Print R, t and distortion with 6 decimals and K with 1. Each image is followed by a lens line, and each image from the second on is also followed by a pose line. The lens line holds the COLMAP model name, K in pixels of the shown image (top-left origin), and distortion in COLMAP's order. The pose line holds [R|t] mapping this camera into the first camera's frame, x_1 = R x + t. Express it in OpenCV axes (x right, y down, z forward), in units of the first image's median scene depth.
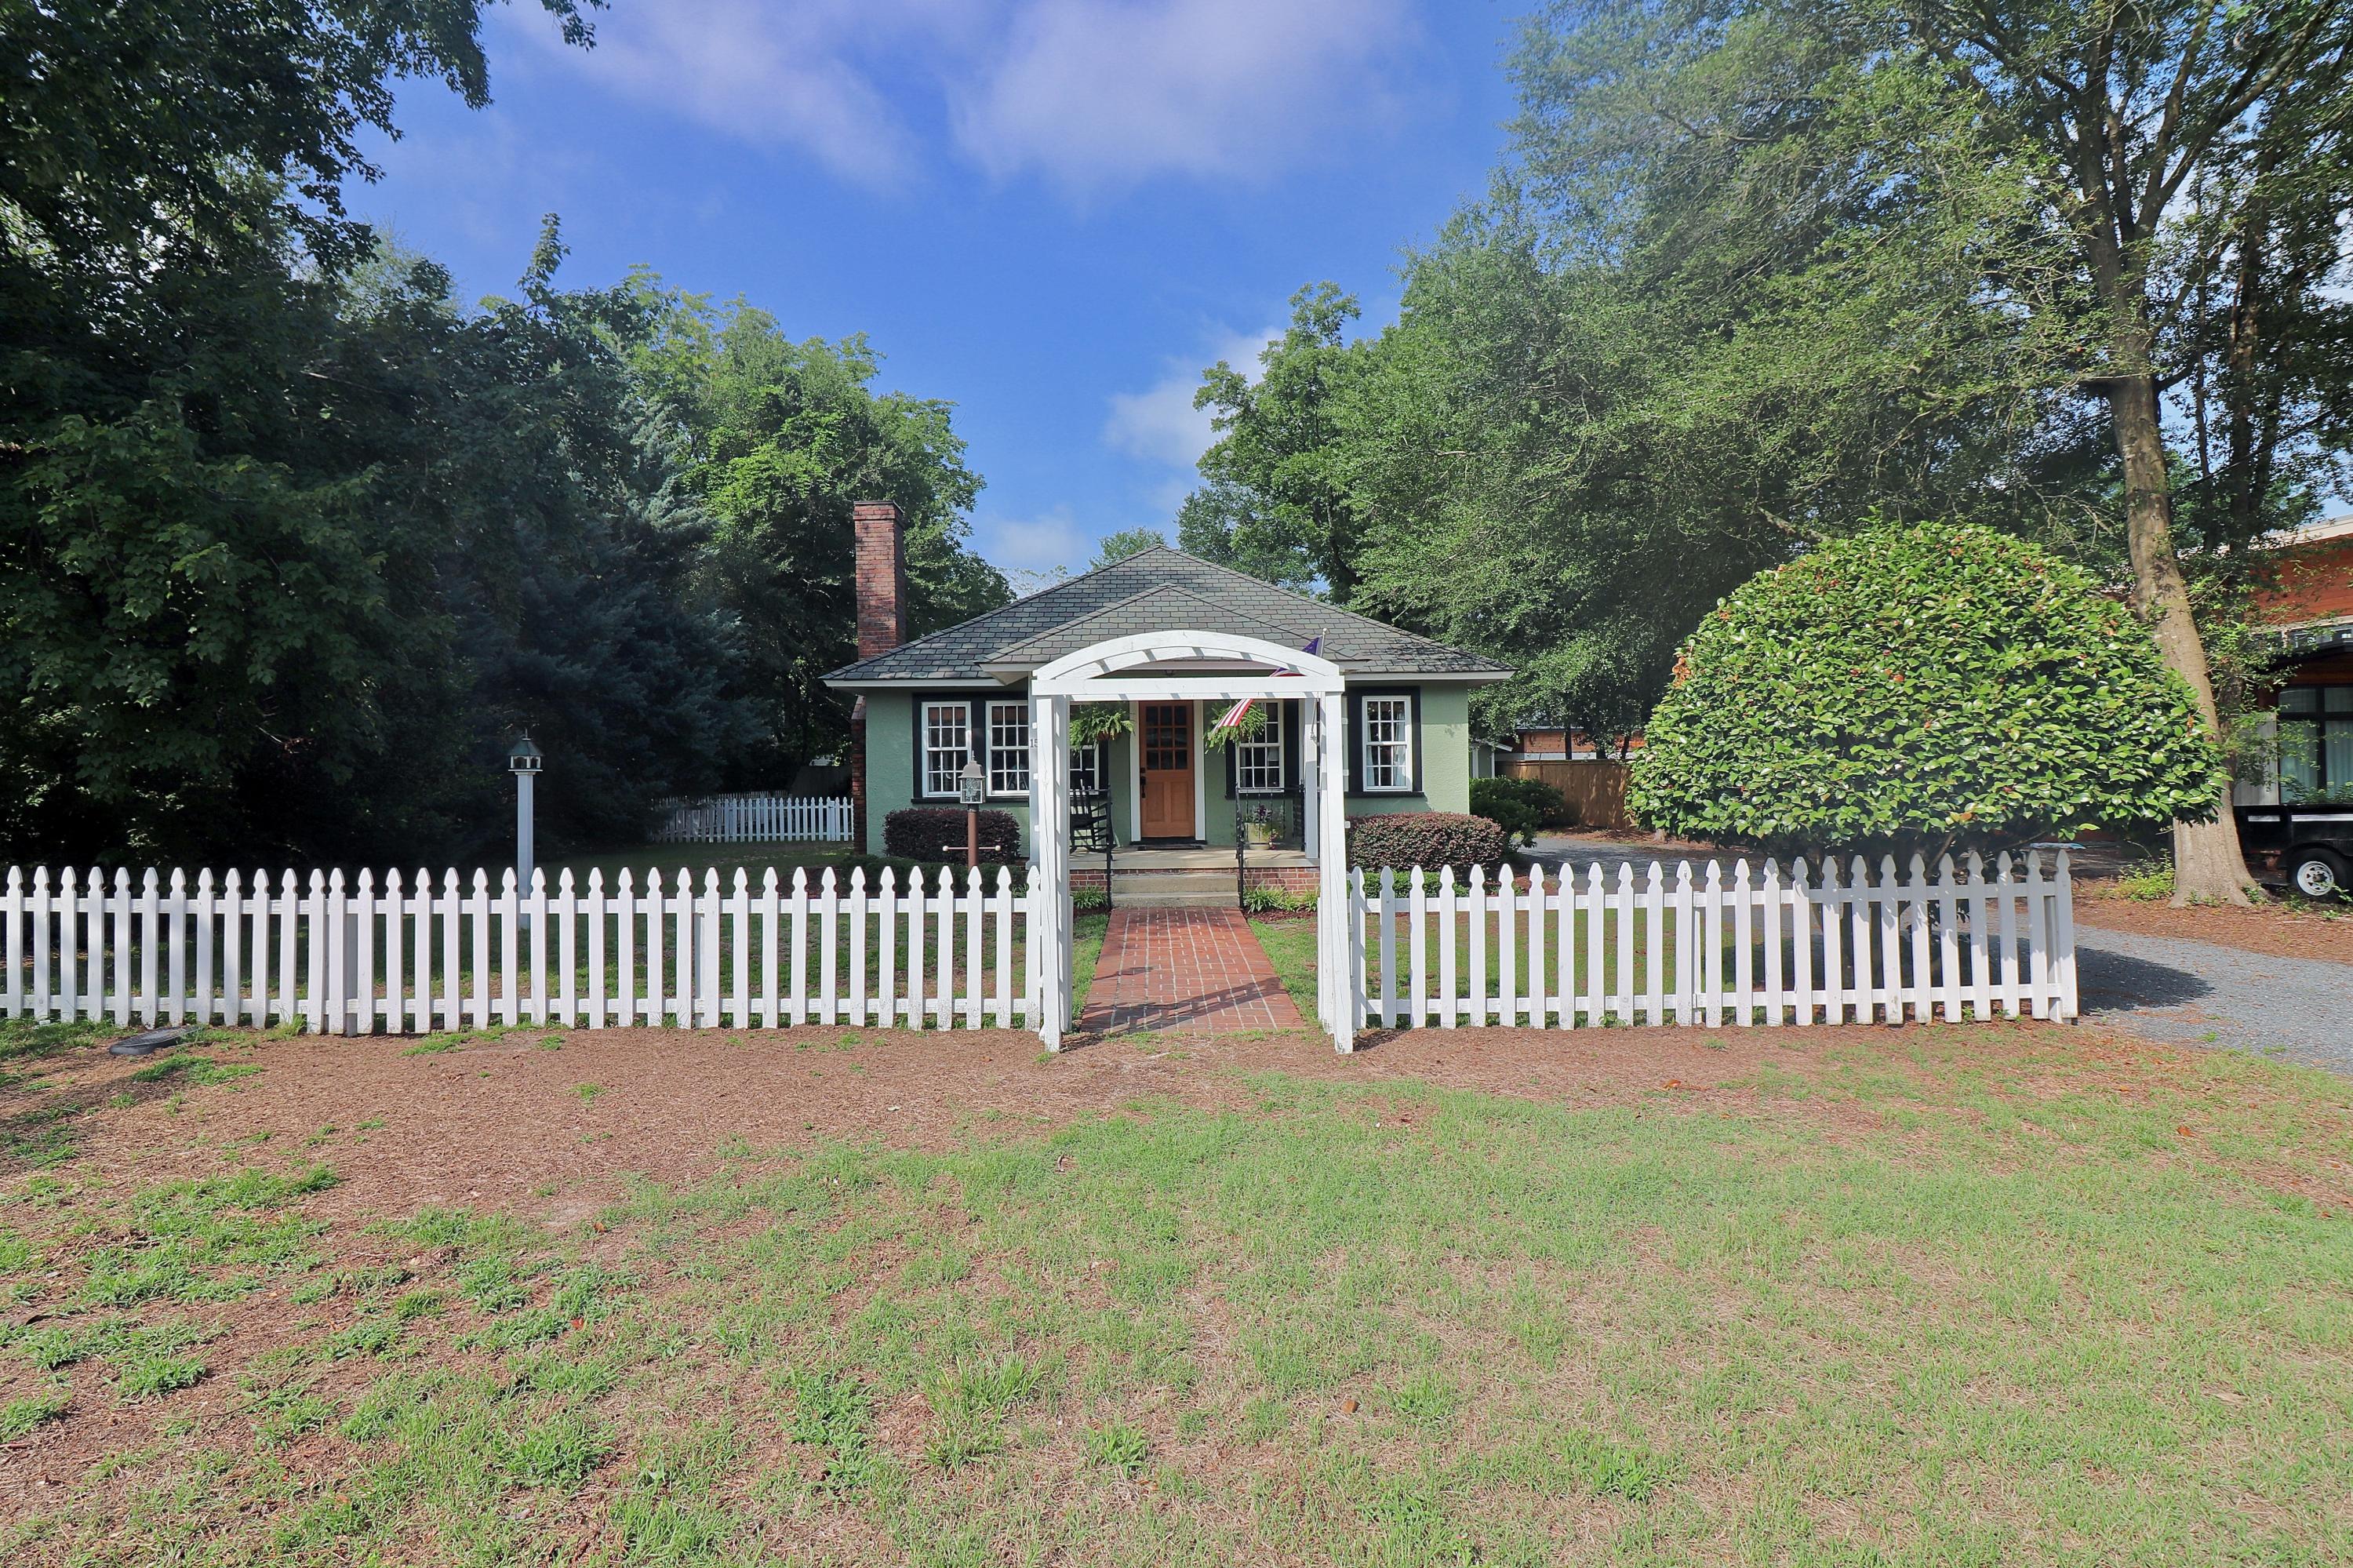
lens RADIAL K [[1105.7, 0, 1187.2], [0, 1105.7, 772.7], [0, 0, 1]] dist [-0.004949, -0.007776]
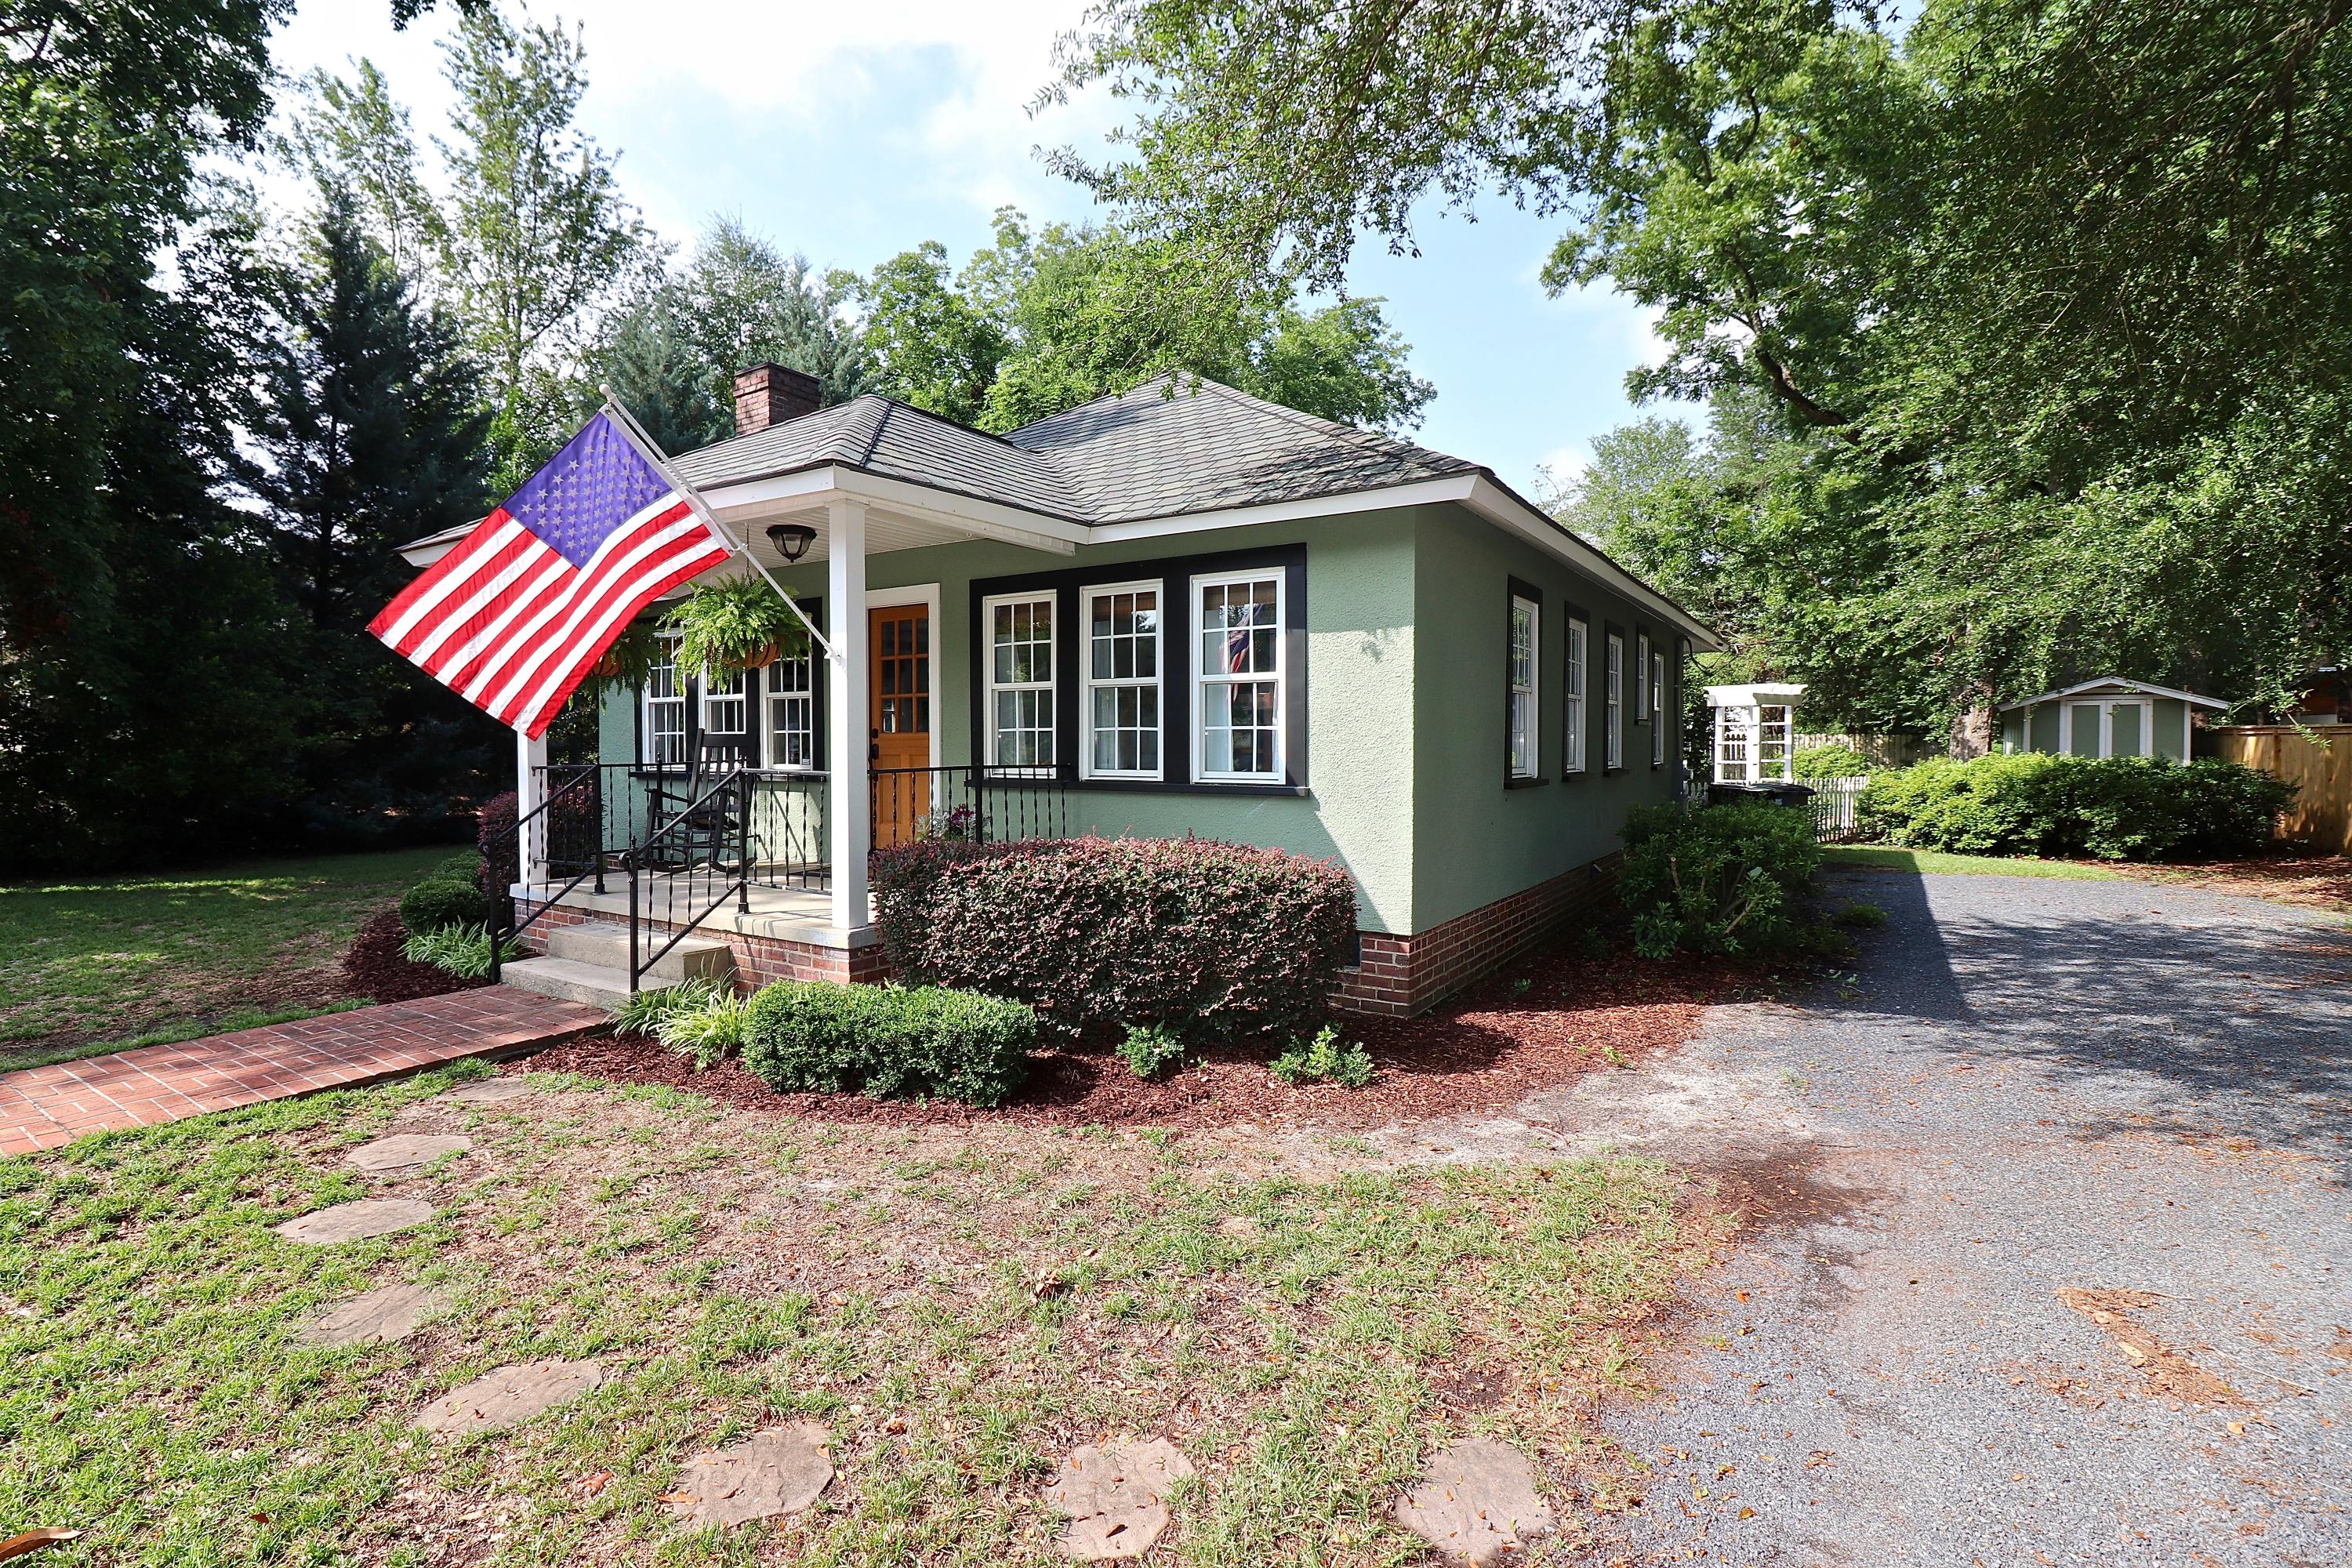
lens RADIAL K [[1105.2, 0, 1172.1], [0, 1105.2, 775.5], [0, 0, 1]] dist [-0.004949, -0.007776]
pose [[0.816812, 0.028090, -0.576219, 0.405600], [-0.010721, 0.999380, 0.033522, -0.001300], [0.576804, -0.021203, 0.816607, 0.597912]]
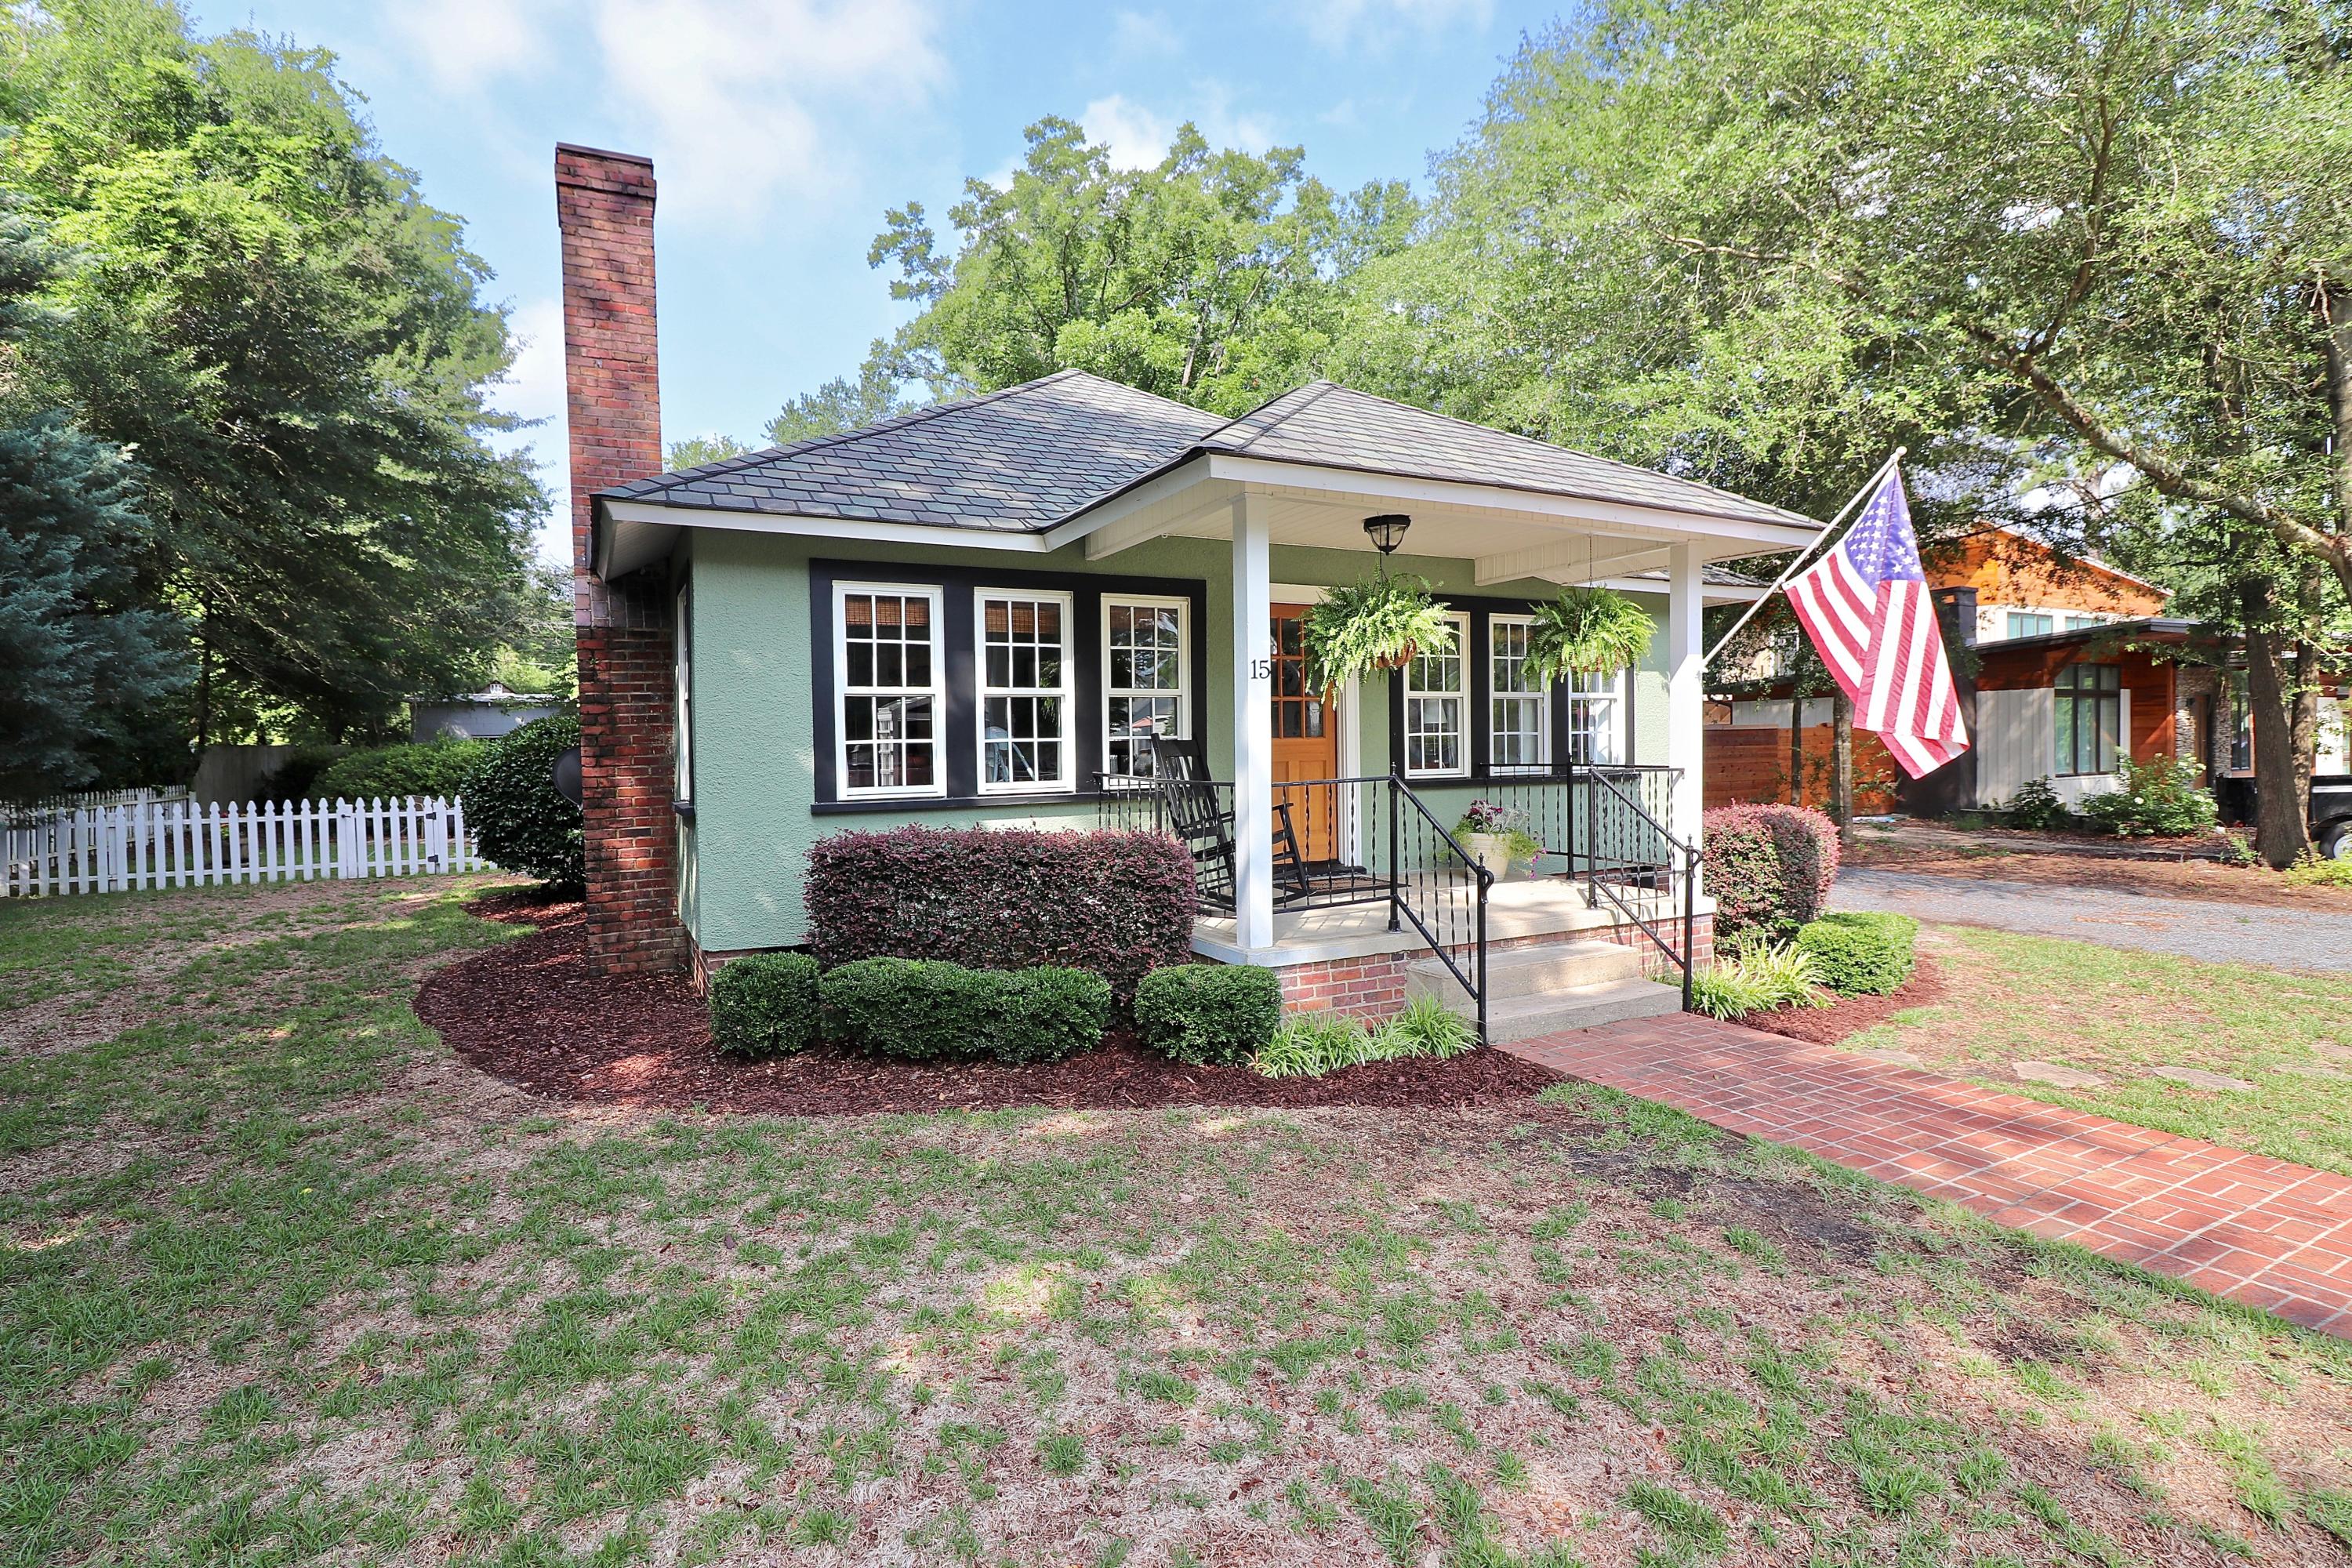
lens RADIAL K [[1105.2, 0, 1168.5], [0, 1105.2, 774.3], [0, 0, 1]] dist [-0.004949, -0.007776]
pose [[0.904103, -0.014431, 0.427072, -0.291758], [0.006879, 0.999792, 0.019220, 0.004042], [-0.427260, -0.014438, 0.904014, 0.525144]]
